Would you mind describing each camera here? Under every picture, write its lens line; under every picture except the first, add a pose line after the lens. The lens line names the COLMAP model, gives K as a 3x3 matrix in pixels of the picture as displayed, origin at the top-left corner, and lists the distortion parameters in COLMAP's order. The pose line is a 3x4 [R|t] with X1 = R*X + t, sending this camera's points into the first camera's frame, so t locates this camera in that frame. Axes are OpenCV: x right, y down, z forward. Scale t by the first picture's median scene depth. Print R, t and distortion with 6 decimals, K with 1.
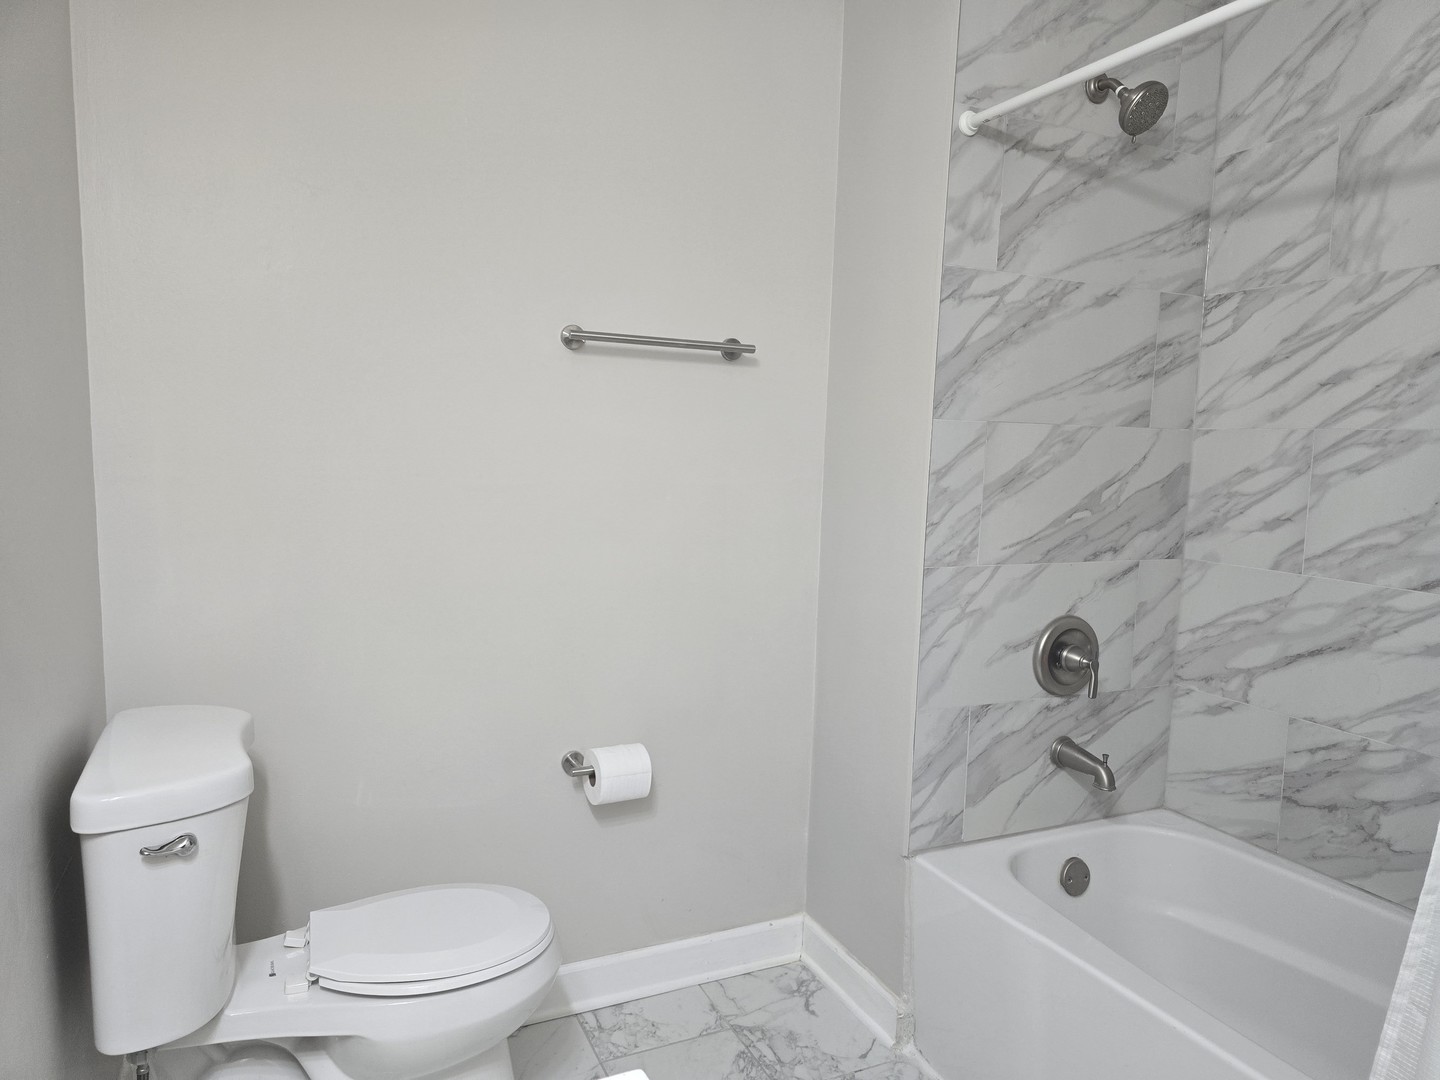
lens RADIAL K [[963.4, 0, 715.2], [0, 963.4, 523.5], [0, 0, 1]] dist [0.047092, -0.041069]
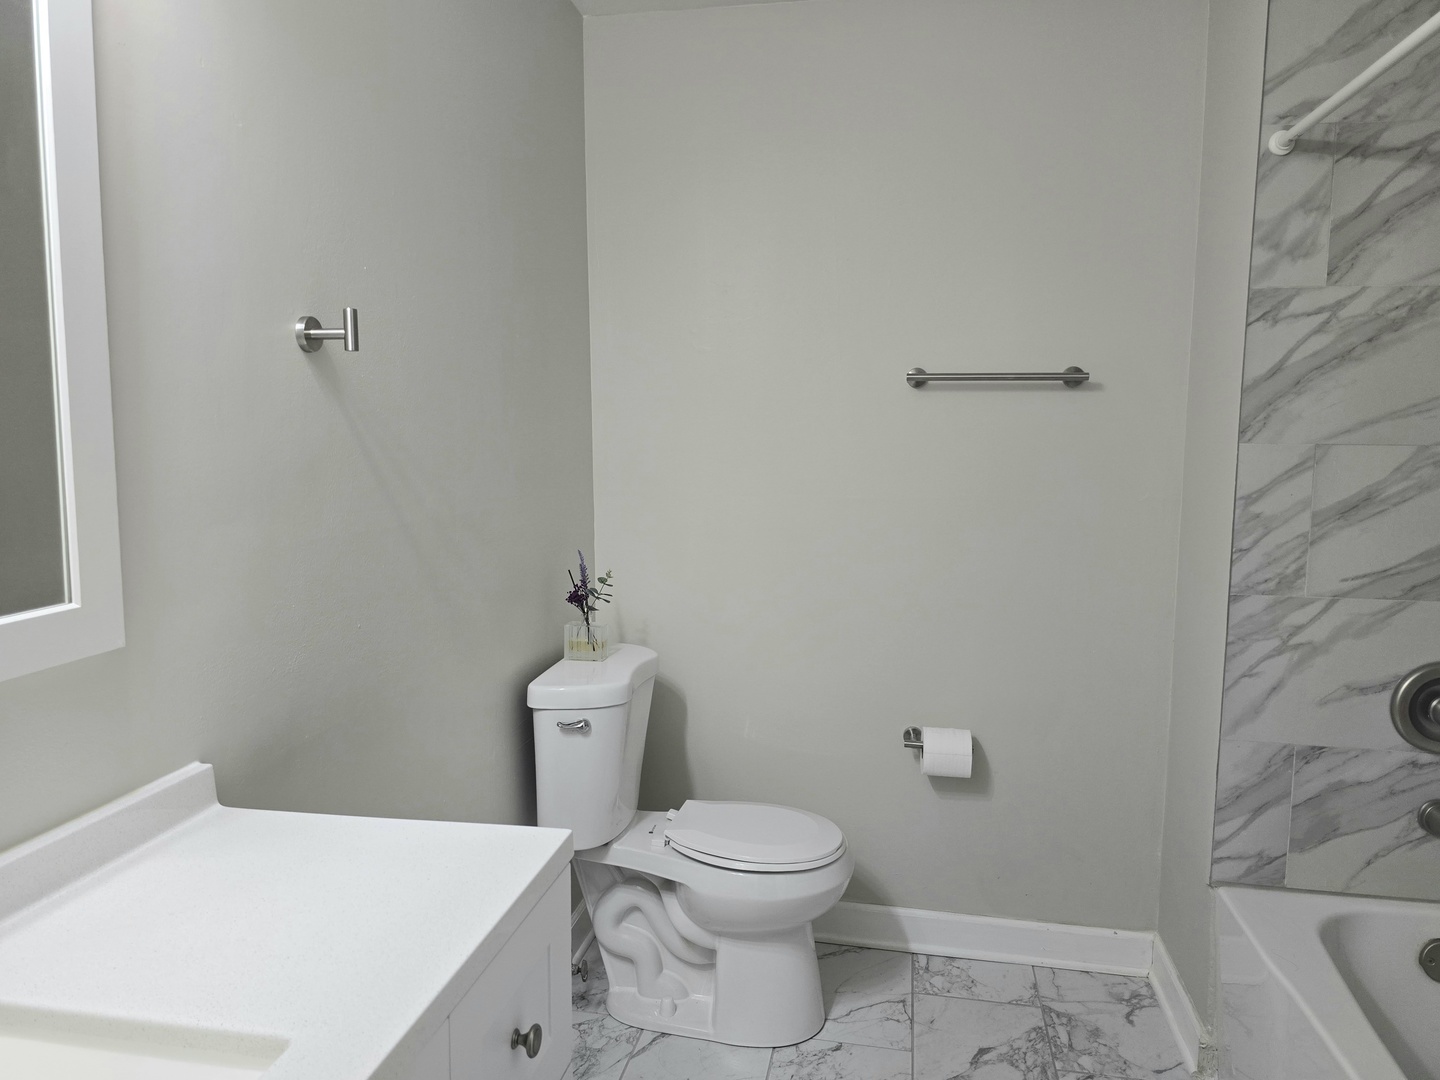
lens RADIAL K [[969.1, 0, 721.2], [0, 969.1, 495.1], [0, 0, 1]] dist [0.043257, -0.051392]
pose [[0.808151, 0.018080, -0.588698, 0.372831], [-0.034924, 0.999241, -0.017255, -0.019186], [0.587939, 0.034505, 0.808169, -0.111034]]
